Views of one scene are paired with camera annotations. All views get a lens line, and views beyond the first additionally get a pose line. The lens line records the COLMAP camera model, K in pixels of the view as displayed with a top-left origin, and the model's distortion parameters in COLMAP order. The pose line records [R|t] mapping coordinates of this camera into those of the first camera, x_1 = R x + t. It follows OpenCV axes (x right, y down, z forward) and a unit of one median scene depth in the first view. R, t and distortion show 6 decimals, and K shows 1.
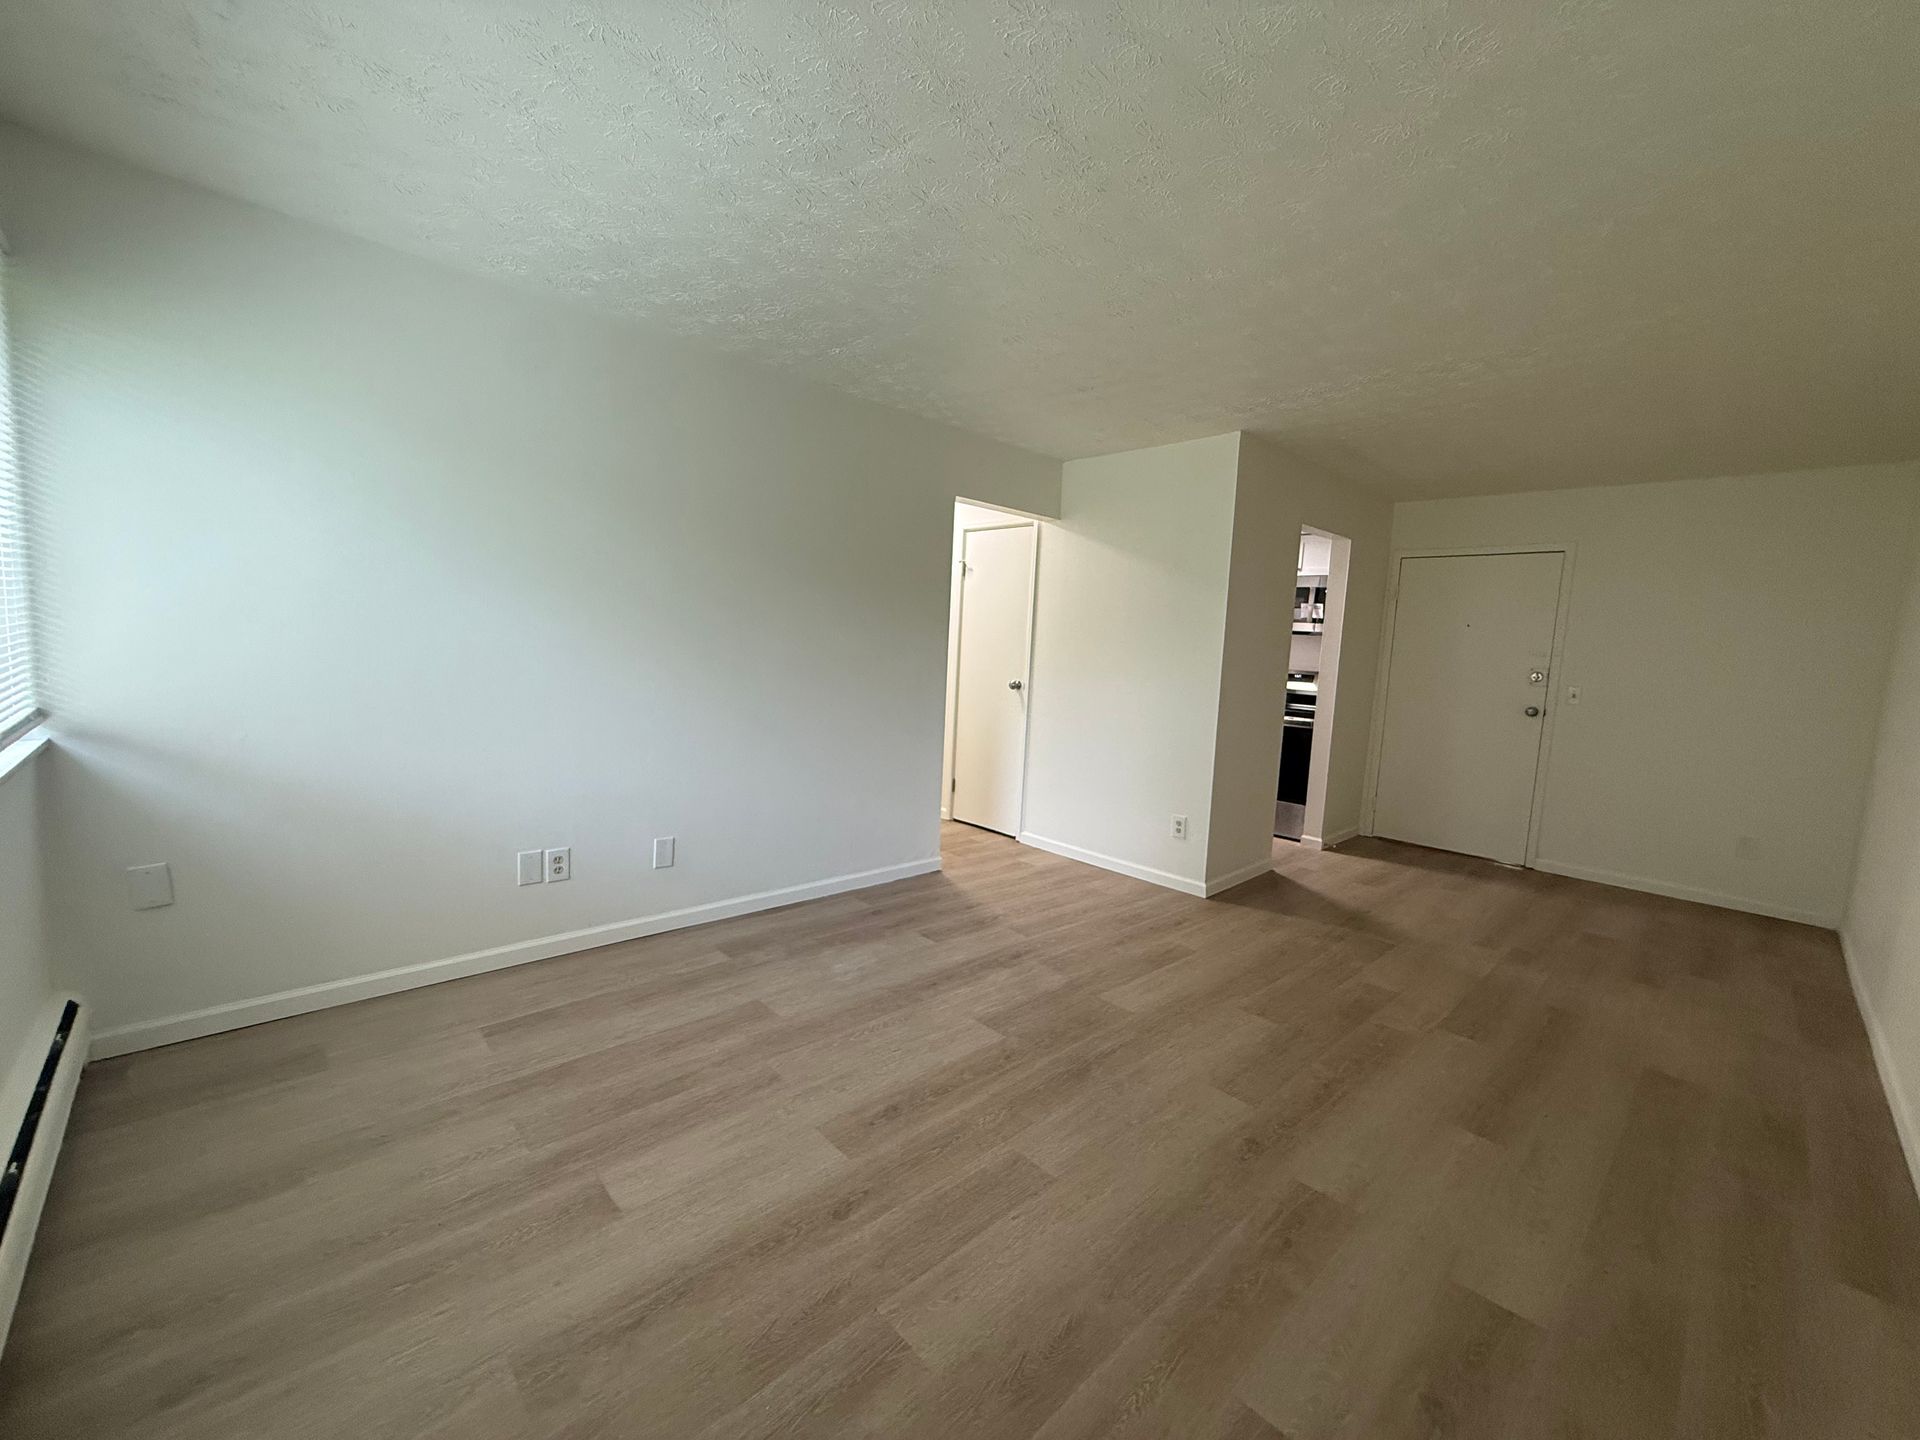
lens RADIAL K [[769.0, 0, 960.0], [0, 769.0, 720.0], [0, 0, 1]] dist [-0.000193, -0.000012]
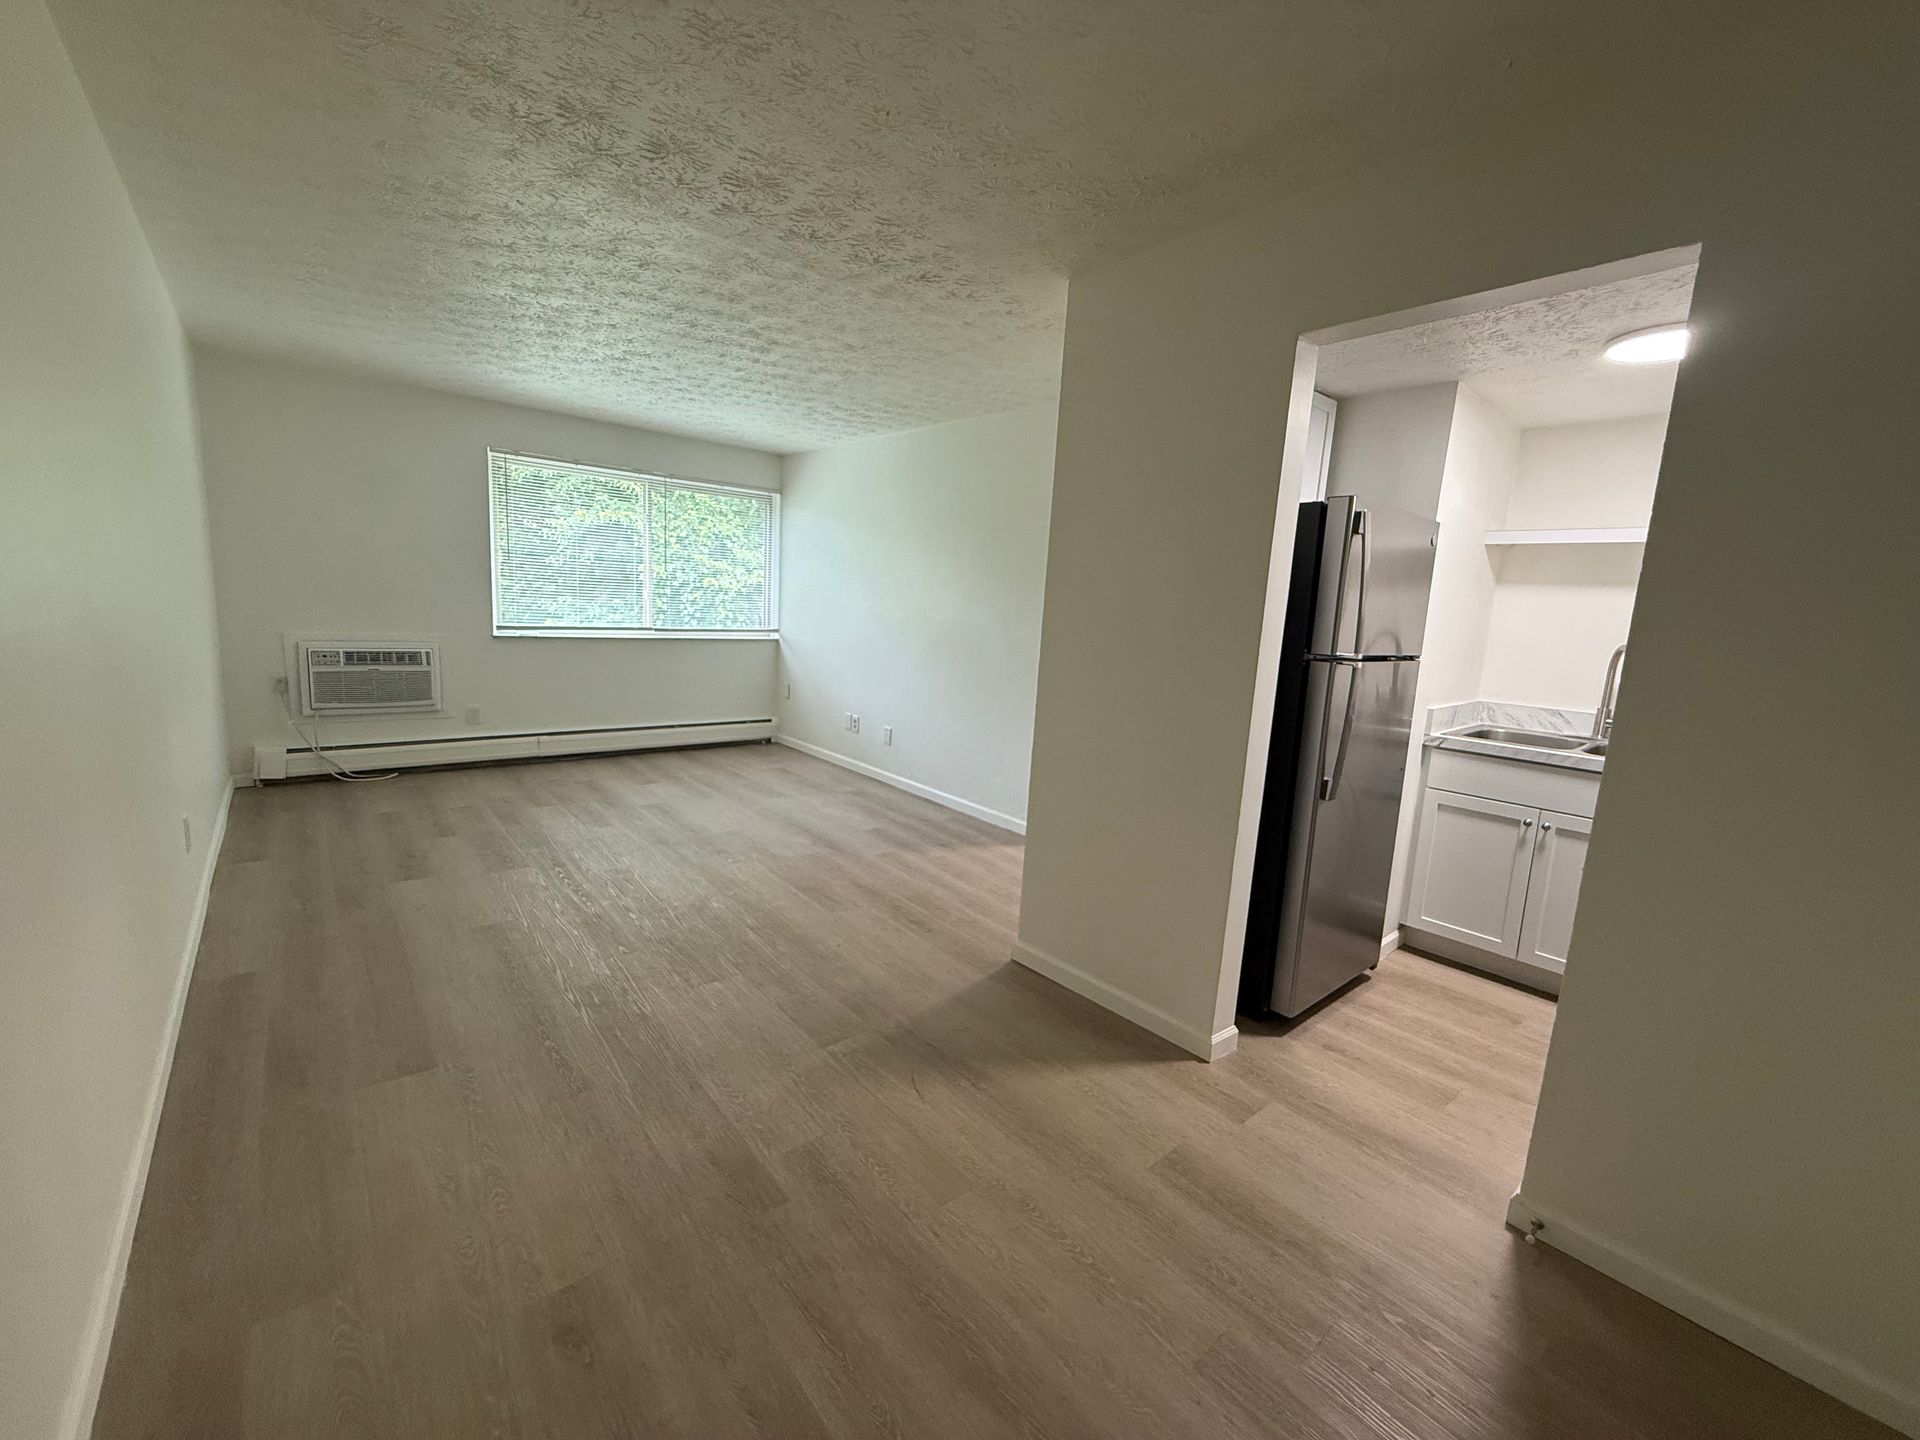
lens RADIAL K [[769.0, 0, 960.0], [0, 769.0, 720.0], [0, 0, 1]] dist [-0.000193, -0.000012]
pose [[-0.049994, 0.103612, -0.993360, 1.202646], [-0.160857, 0.980784, 0.110396, -0.071871], [0.985711, 0.165308, -0.032367, 1.109042]]
